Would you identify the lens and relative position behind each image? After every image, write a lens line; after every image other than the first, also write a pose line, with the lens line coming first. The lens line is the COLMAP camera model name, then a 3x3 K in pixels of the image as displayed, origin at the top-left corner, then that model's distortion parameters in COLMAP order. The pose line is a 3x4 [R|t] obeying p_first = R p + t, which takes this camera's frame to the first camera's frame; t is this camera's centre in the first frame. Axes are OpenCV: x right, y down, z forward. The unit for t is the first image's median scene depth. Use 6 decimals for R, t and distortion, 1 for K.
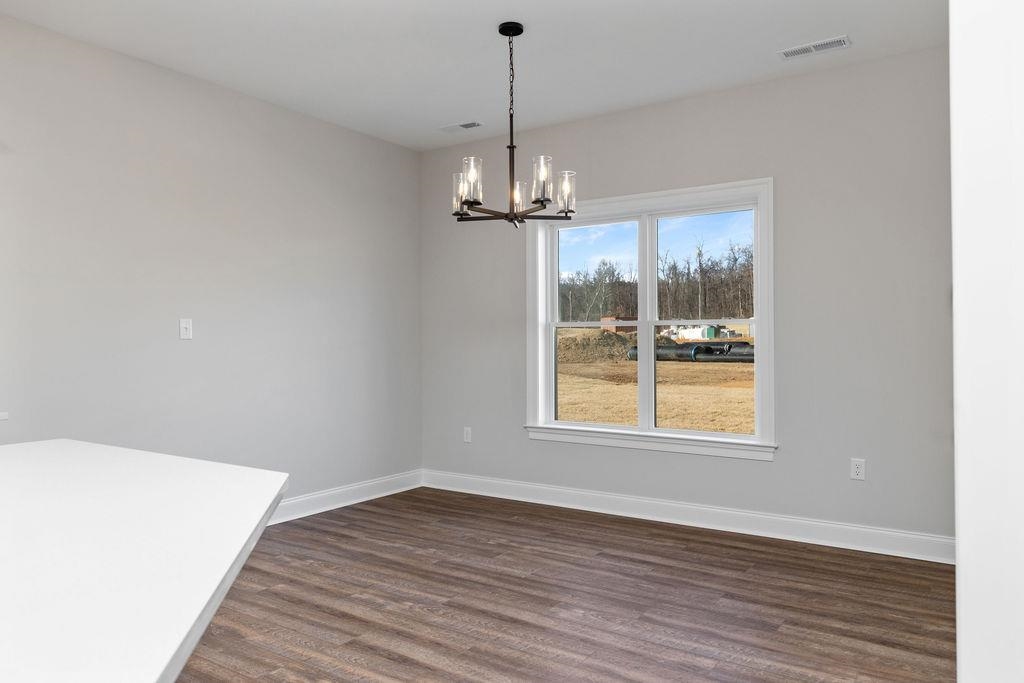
lens RADIAL K [[706.2, 0, 506.1], [0, 706.2, 334.9], [0, 0, 1]] dist [0.003459, -0.001366]
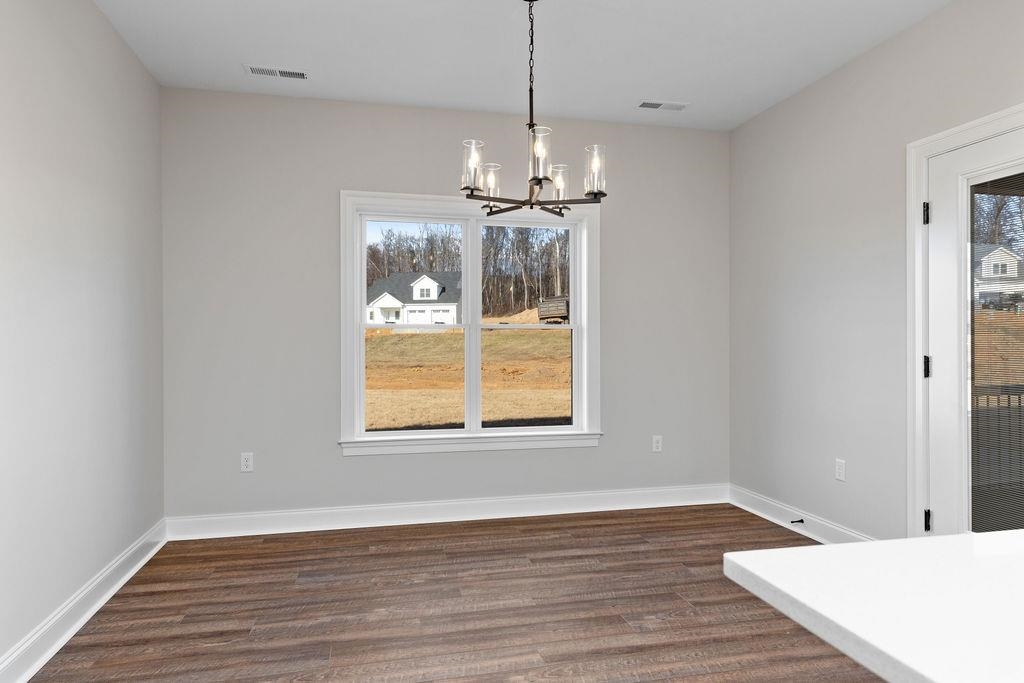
lens RADIAL K [[626.2, 0, 511.8], [0, 626.2, 342.4], [0, 0, 1]] dist [0.005457, -0.001246]
pose [[0.682003, 0.003124, 0.731342, -0.554853], [-0.005192, 0.999986, 0.000569, 0.006906], [-0.731331, -0.004185, 0.682010, 0.453455]]
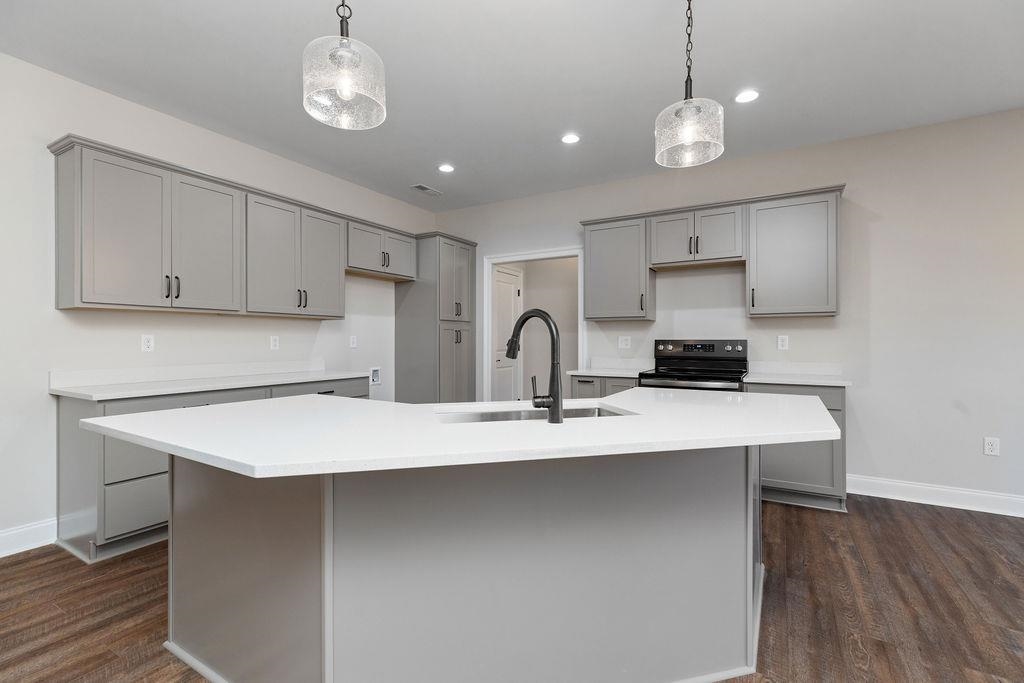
lens RADIAL K [[461.6, 0, 515.6], [0, 461.6, 338.7], [0, 0, 1]] dist [0.007695, 0.000435]
pose [[0.073815, 0.001612, -0.997271, 0.245347], [0.008425, 0.999962, 0.002240, -0.001514], [0.997236, -0.008567, 0.073798, 0.099121]]
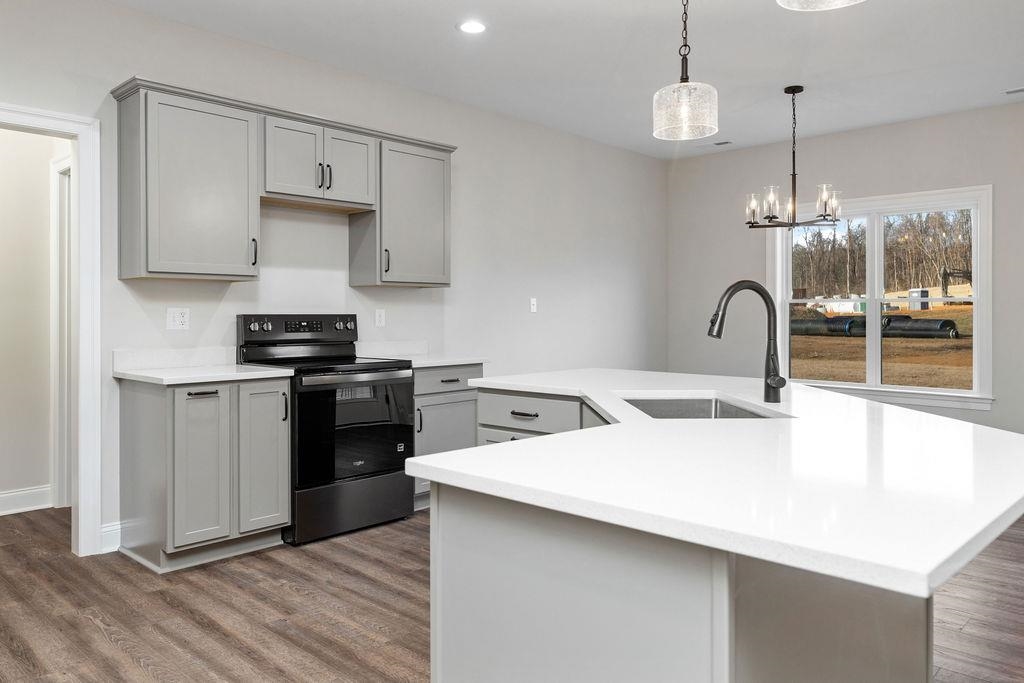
lens RADIAL K [[729.3, 0, 509.4], [0, 729.3, 313.7], [0, 0, 1]] dist [-0.010240, 0.008437]
pose [[0.986179, 0.003360, -0.165652, -0.290996], [-0.001873, 0.999957, 0.009130, -0.005251], [0.165675, -0.008694, 0.986142, -0.479352]]
